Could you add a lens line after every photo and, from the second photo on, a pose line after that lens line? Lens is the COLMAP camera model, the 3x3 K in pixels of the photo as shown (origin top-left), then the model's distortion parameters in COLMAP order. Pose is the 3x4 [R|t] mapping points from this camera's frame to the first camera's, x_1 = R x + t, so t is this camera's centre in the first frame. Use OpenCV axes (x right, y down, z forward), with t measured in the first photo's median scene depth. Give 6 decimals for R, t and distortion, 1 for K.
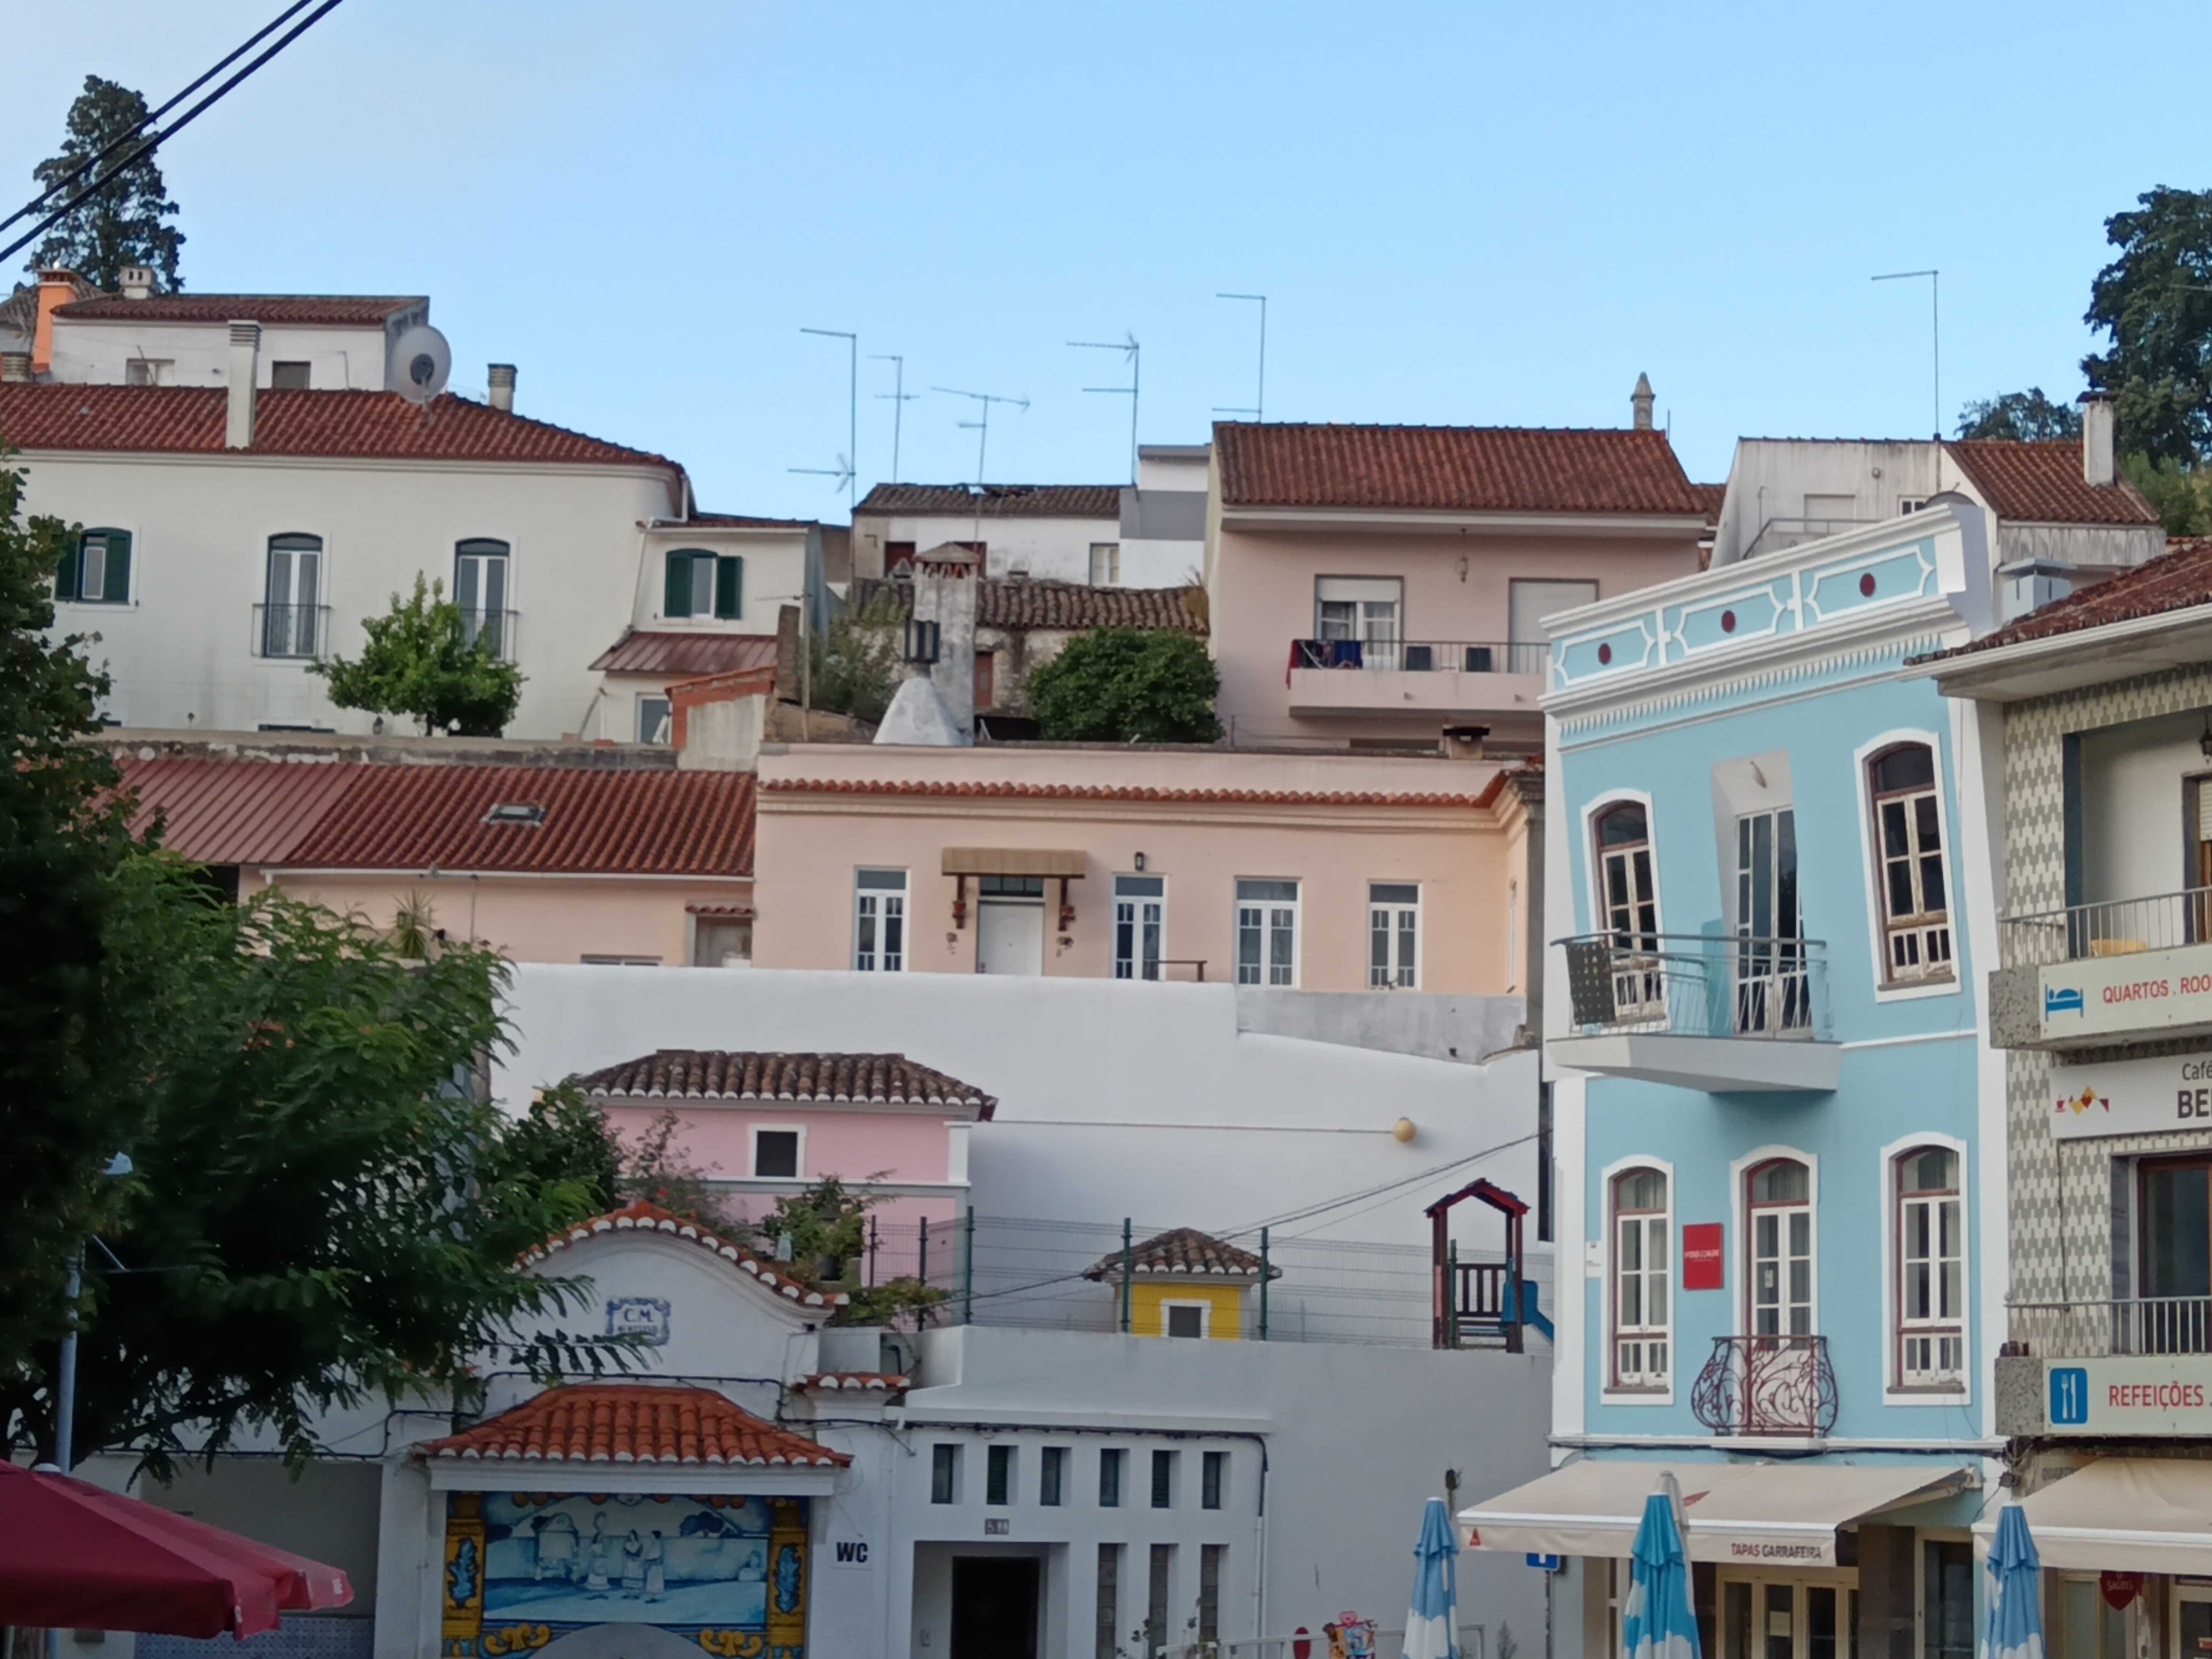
lens RADIAL K [[4336.1, 0, 1106.0], [0, 4336.1, 829.5], [0, 0, 1]] dist [0.213540, -1.390868]
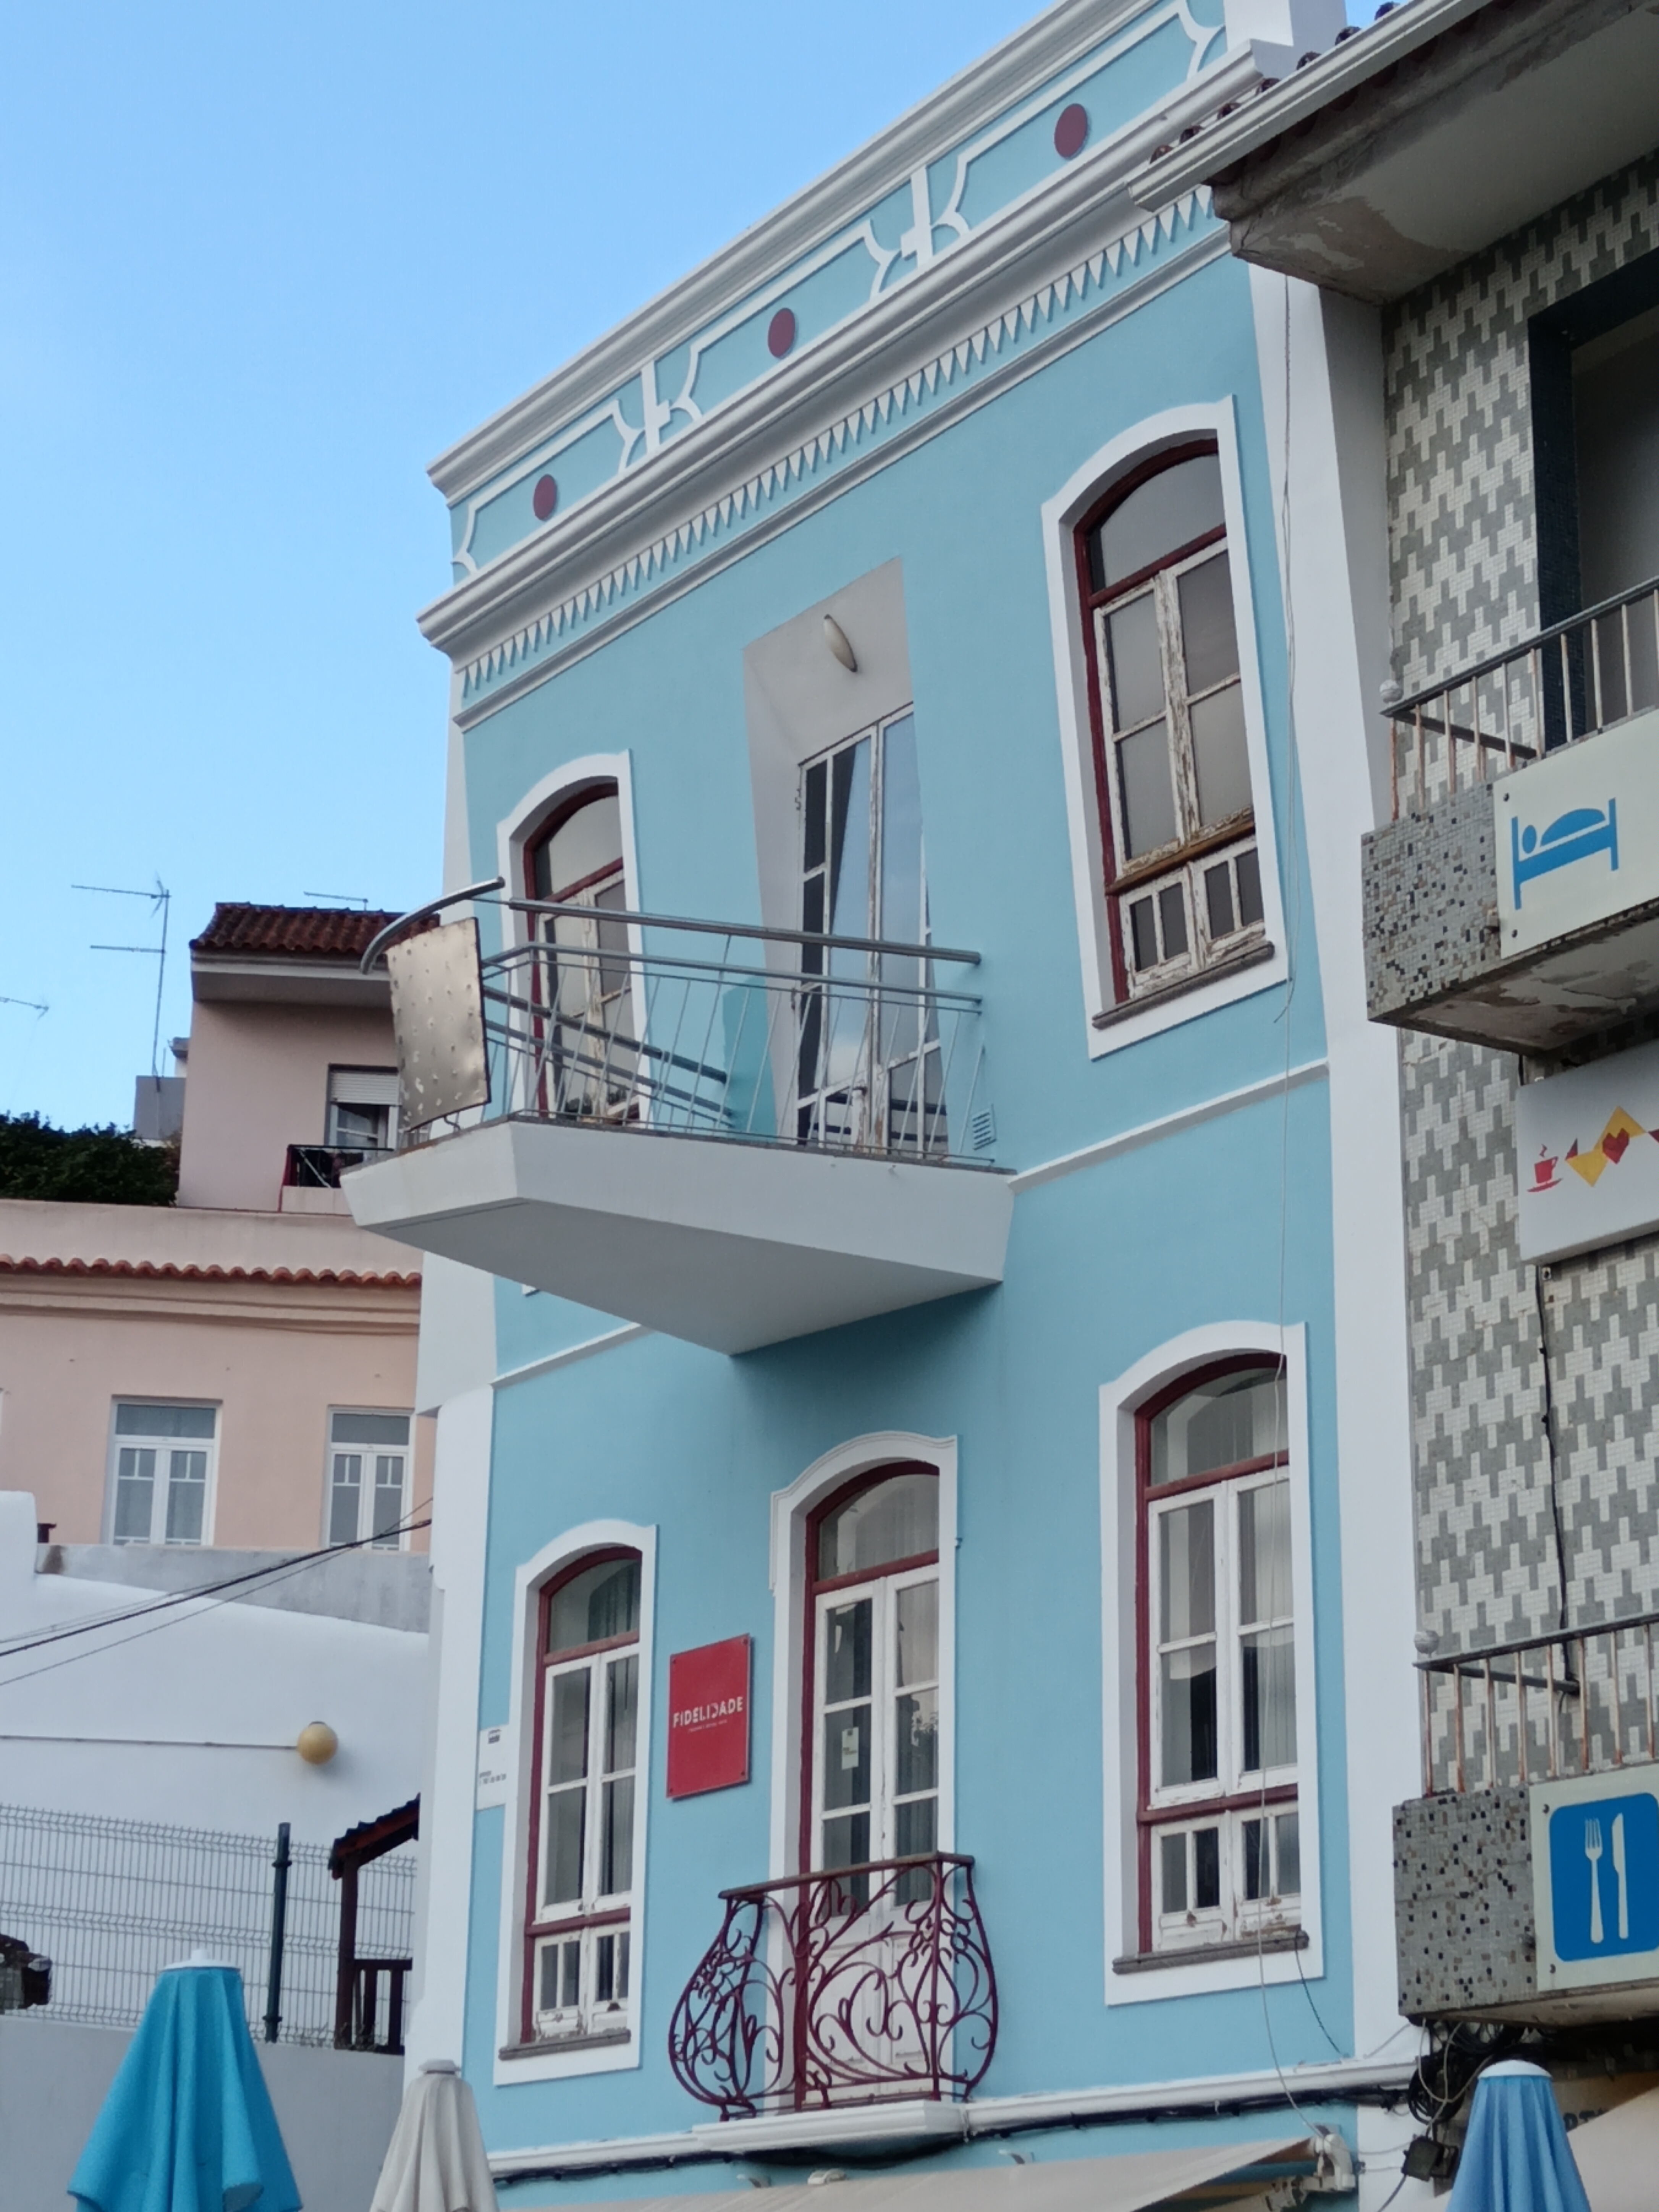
lens RADIAL K [[4336.1, 0, 829.5], [0, 4336.1, 1106.0], [0, 0, 1]] dist [0.213540, -1.390868]
pose [[0.994448, 0.025859, 0.102006, 0.107766], [-0.008944, 0.986600, -0.162913, 0.114254], [-0.104852, 0.161096, 0.981353, 0.585000]]
